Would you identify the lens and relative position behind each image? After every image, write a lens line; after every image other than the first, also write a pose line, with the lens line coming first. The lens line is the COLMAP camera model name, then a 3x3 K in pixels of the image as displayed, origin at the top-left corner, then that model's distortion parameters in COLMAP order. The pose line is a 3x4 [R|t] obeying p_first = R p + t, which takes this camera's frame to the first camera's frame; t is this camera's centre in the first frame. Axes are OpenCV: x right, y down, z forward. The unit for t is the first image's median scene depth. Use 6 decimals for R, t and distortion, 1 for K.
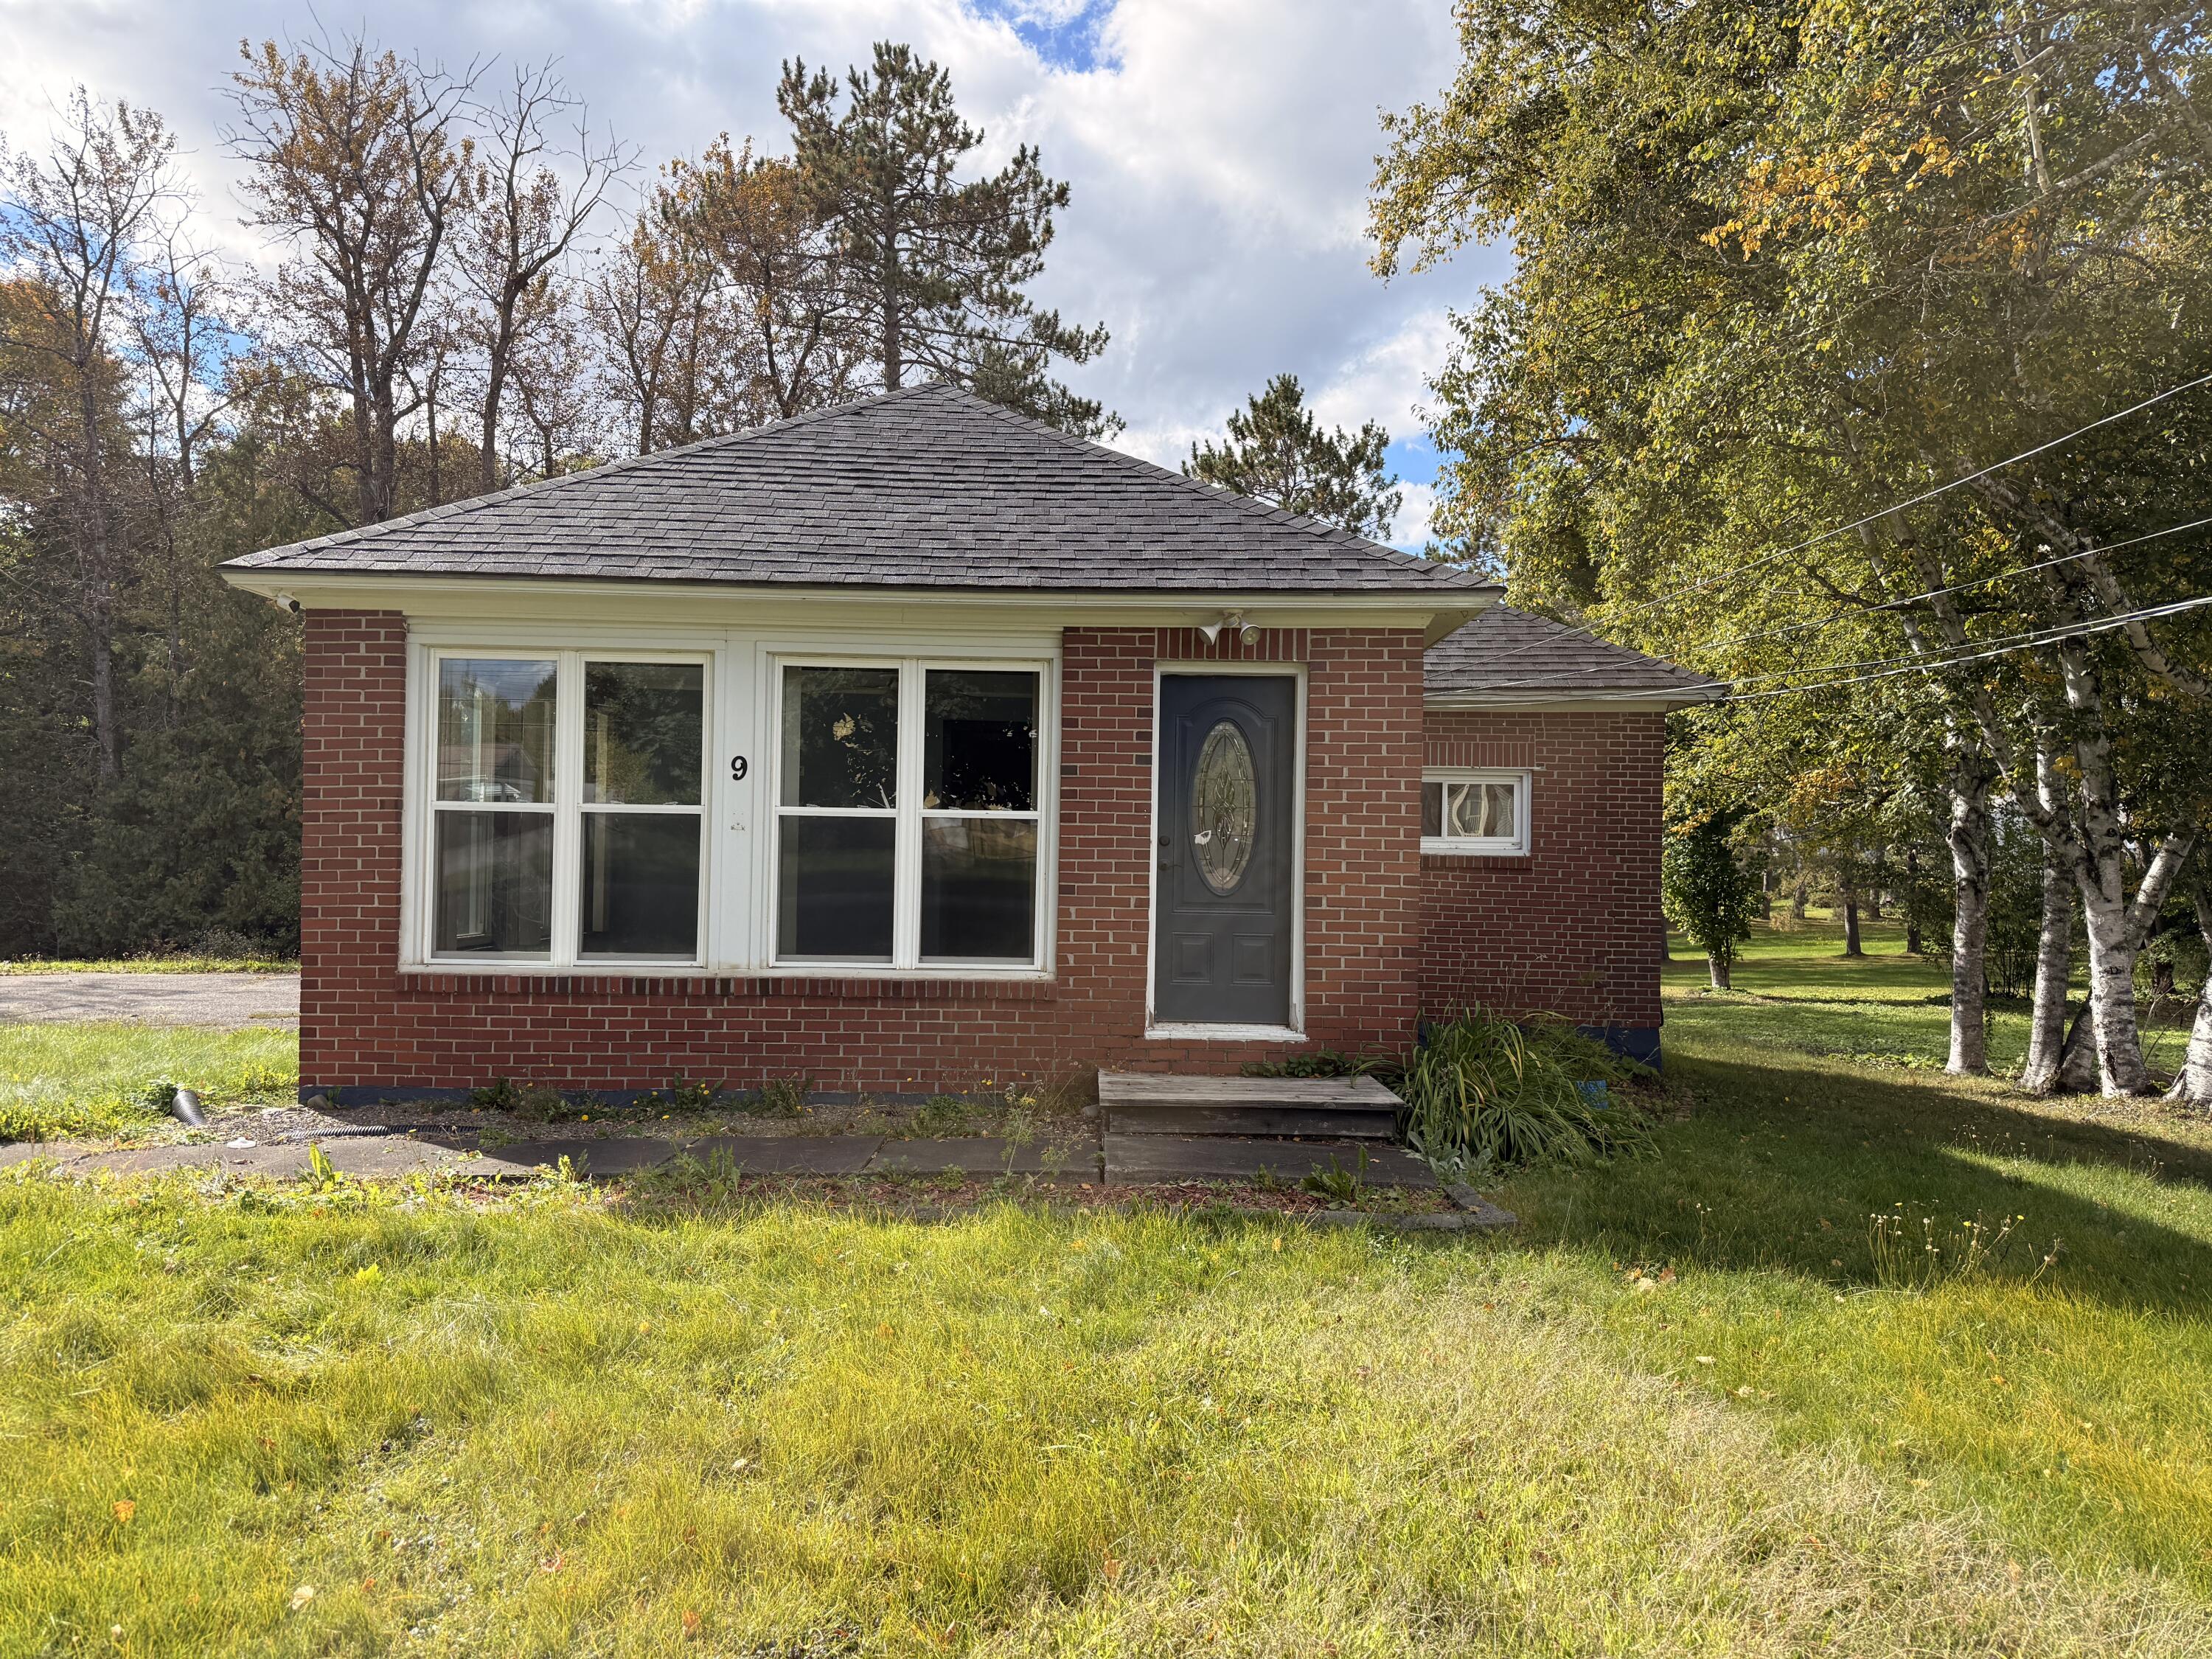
lens RADIAL K [[1562.4, 0, 1107.1], [0, 1562.4, 829.4], [0, 0, 1]] dist [0.042045, -0.004946]
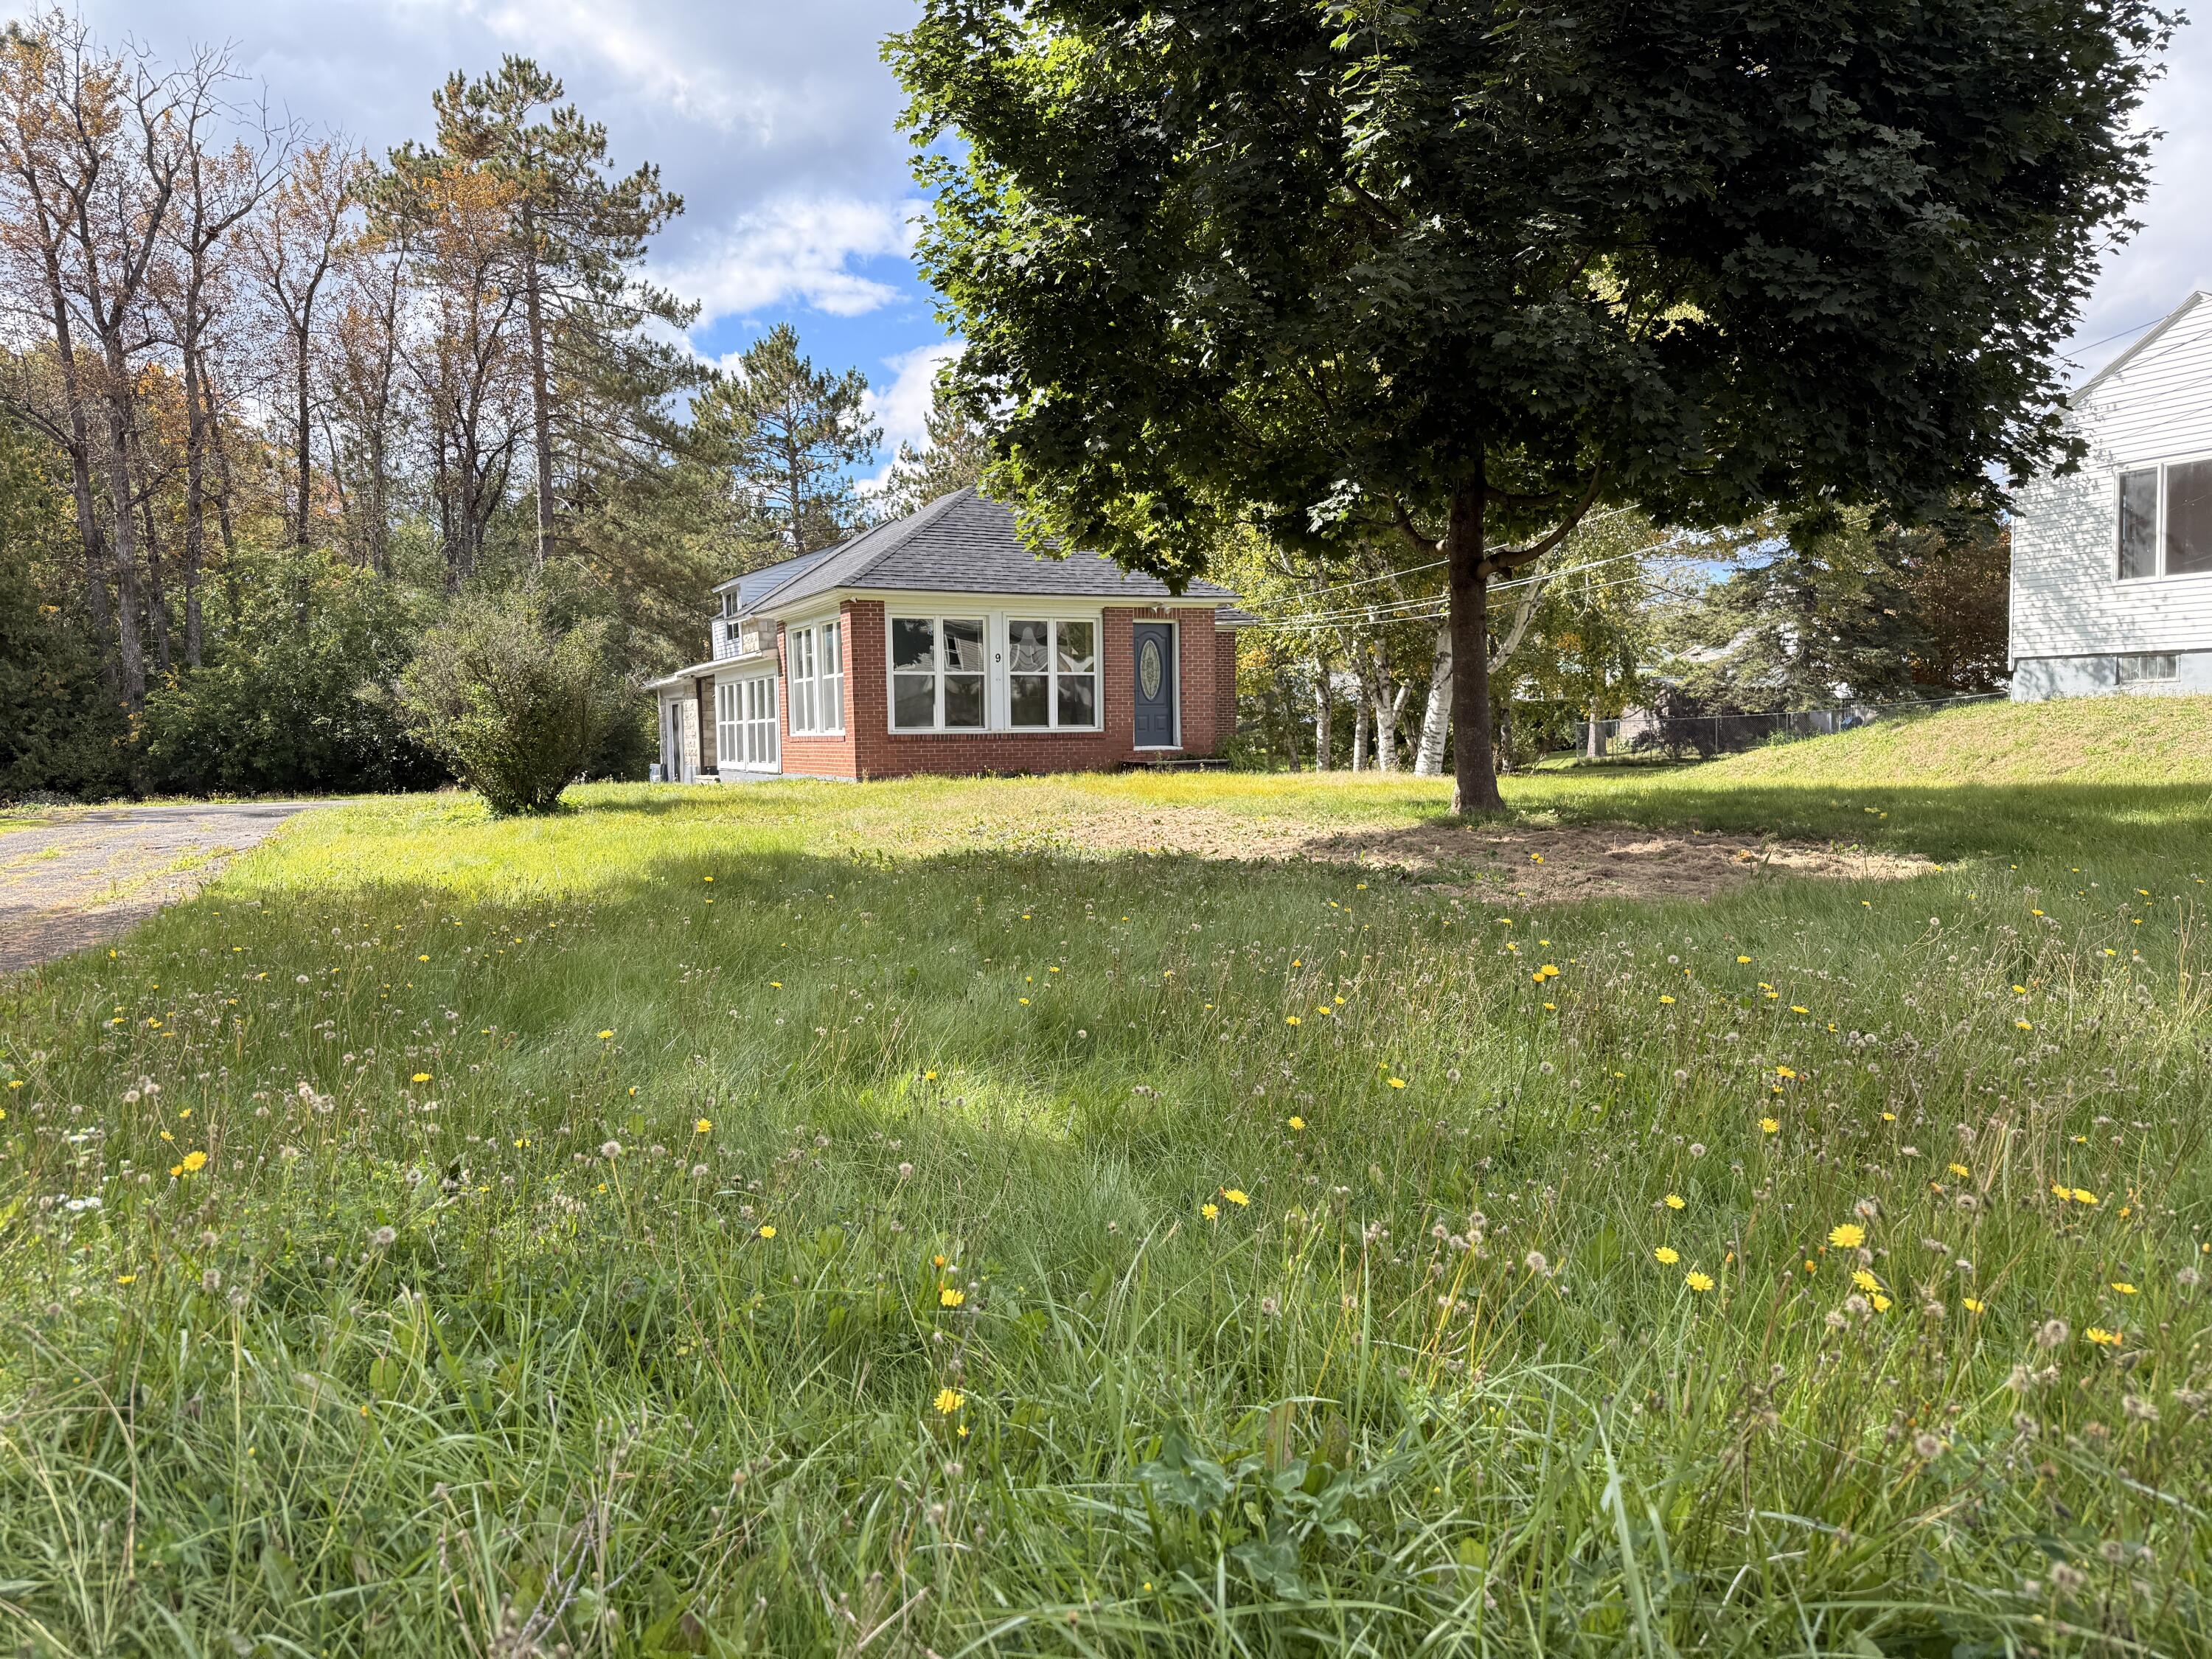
lens RADIAL K [[1562.4, 0, 1109.6], [0, 1562.4, 821.8], [0, 0, 1]] dist [0.042045, -0.004946]
pose [[0.908563, -0.056858, 0.413861, -0.633320], [0.025017, 0.996322, 0.081960, 0.014115], [-0.416999, -0.064112, 0.906643, -0.837097]]
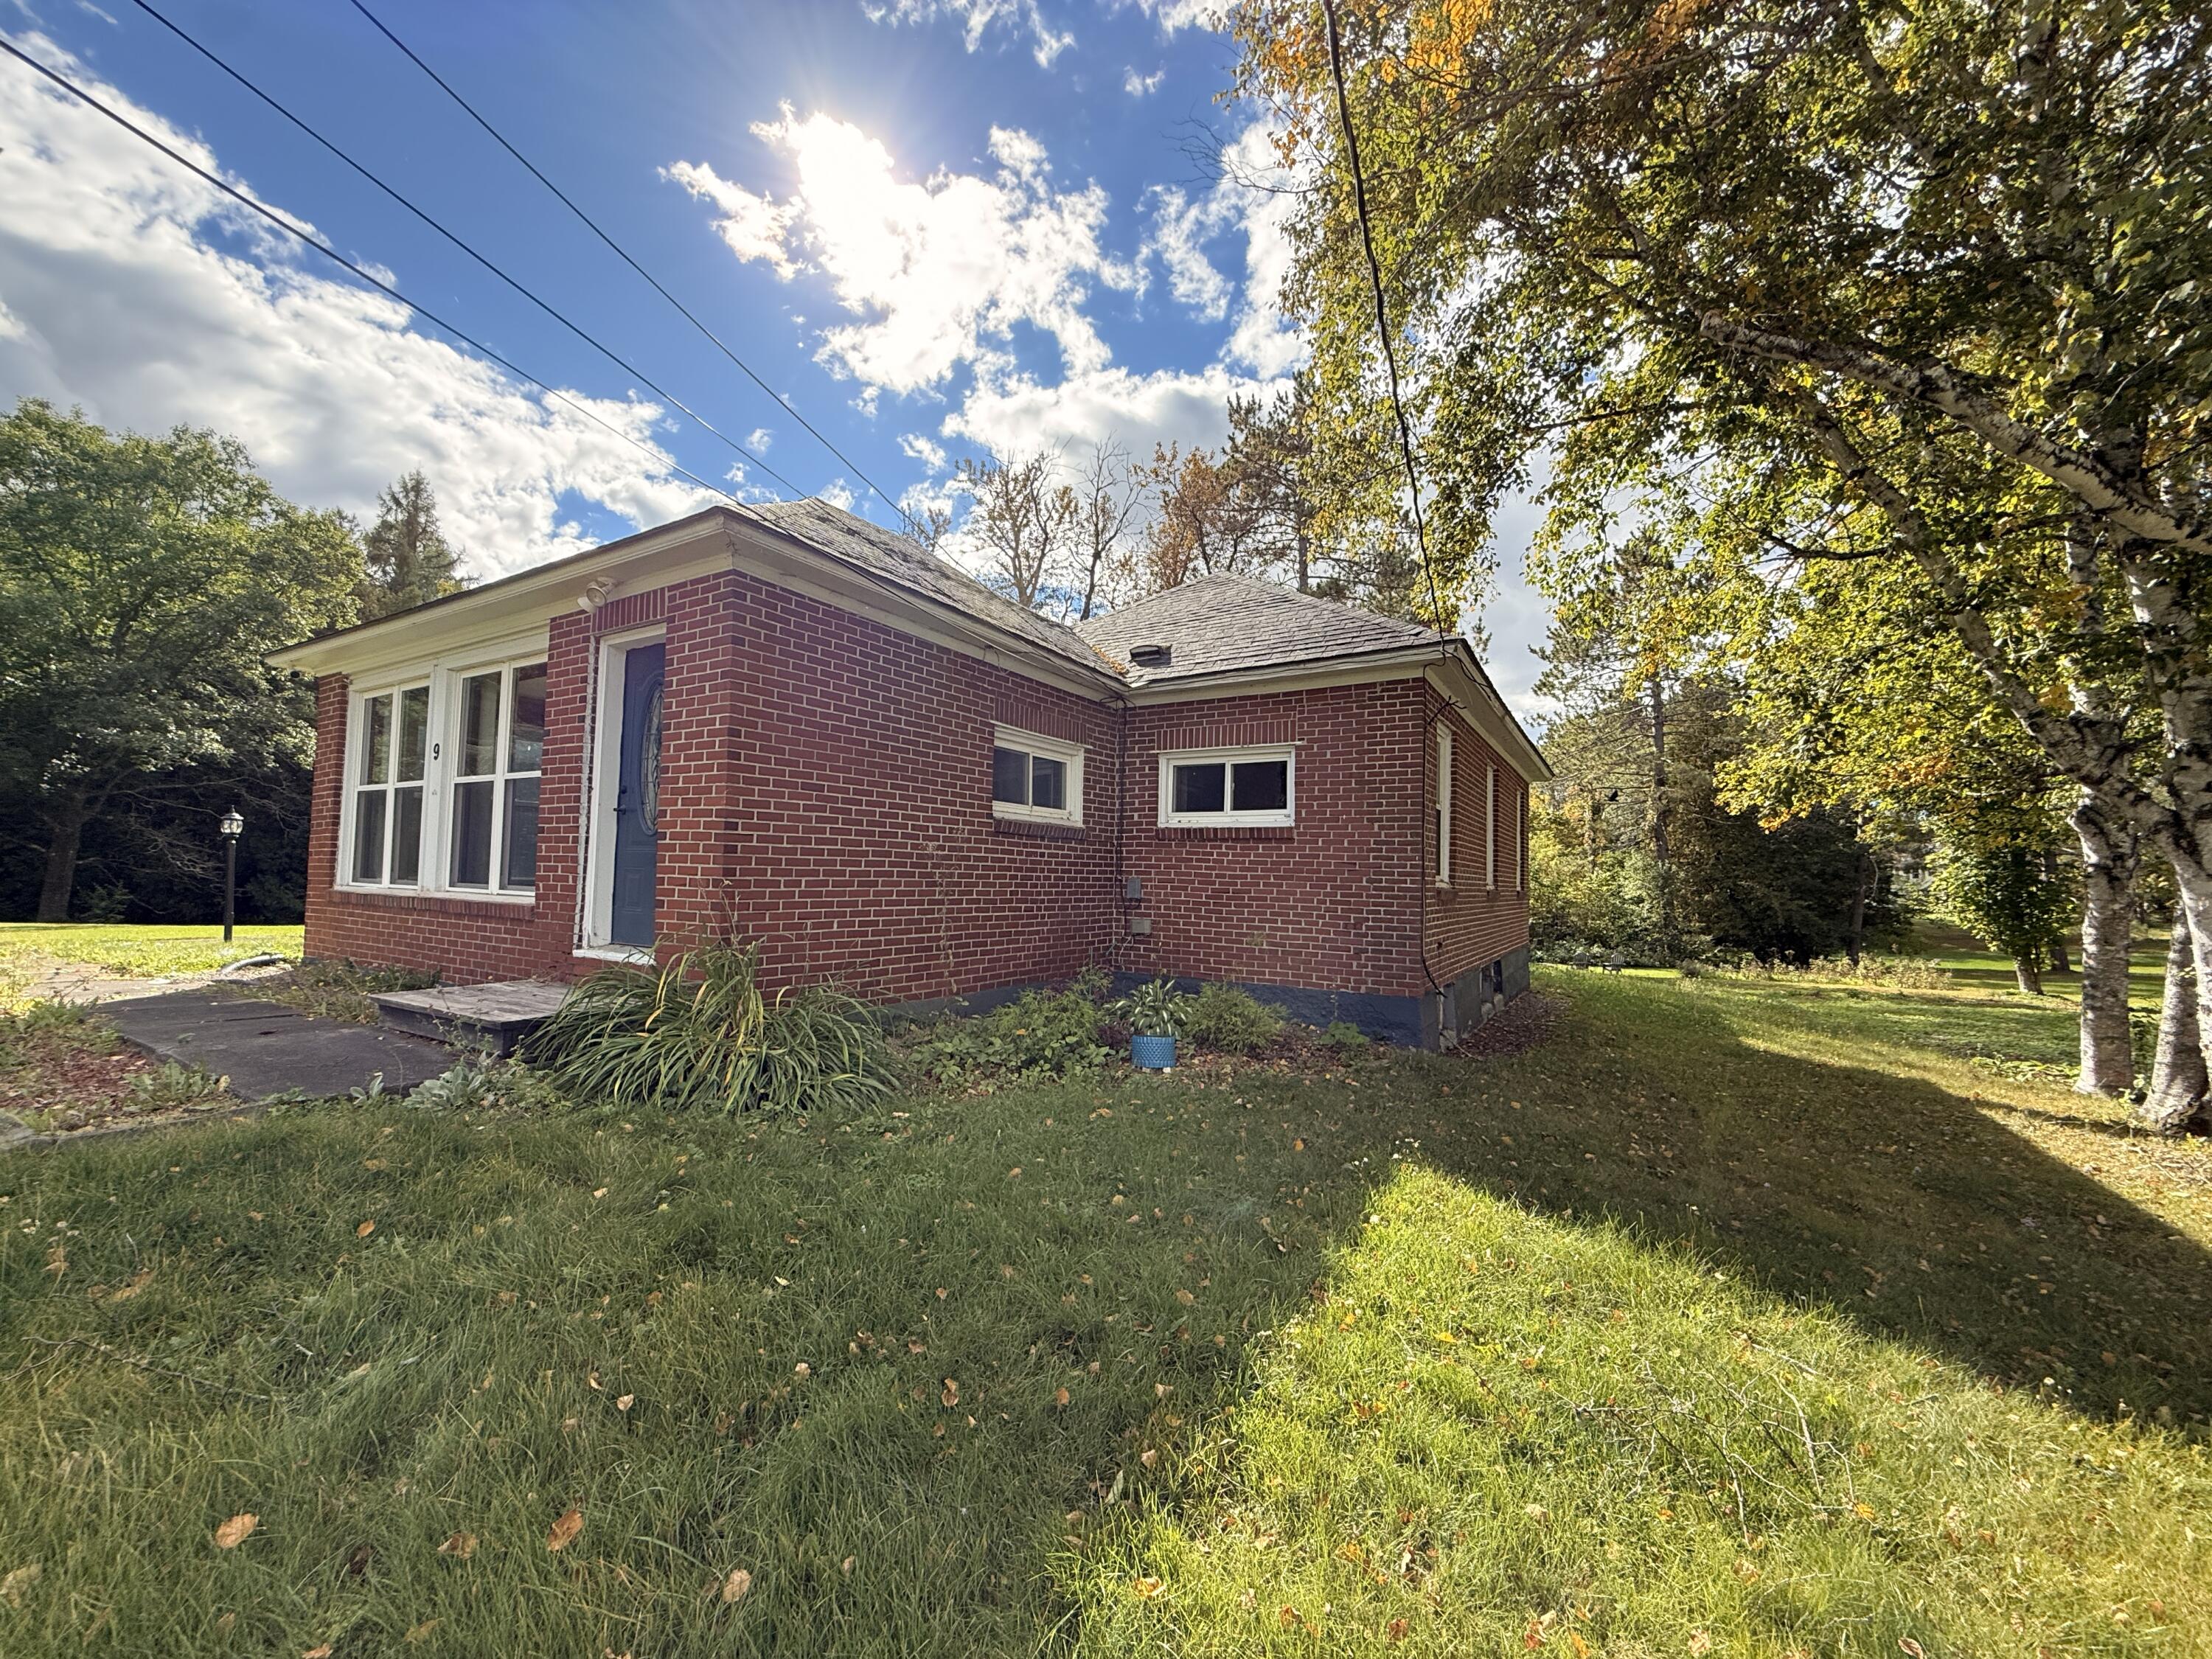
lens RADIAL K [[882.8, 0, 1101.3], [0, 882.8, 831.1], [0, 0, 1]] dist [0.000276, 0.000244]
pose [[0.847055, -0.025049, -0.530914, 0.374677], [0.001244, 0.998980, -0.045148, 0.037488], [0.531504, 0.037582, 0.846222, 0.338721]]
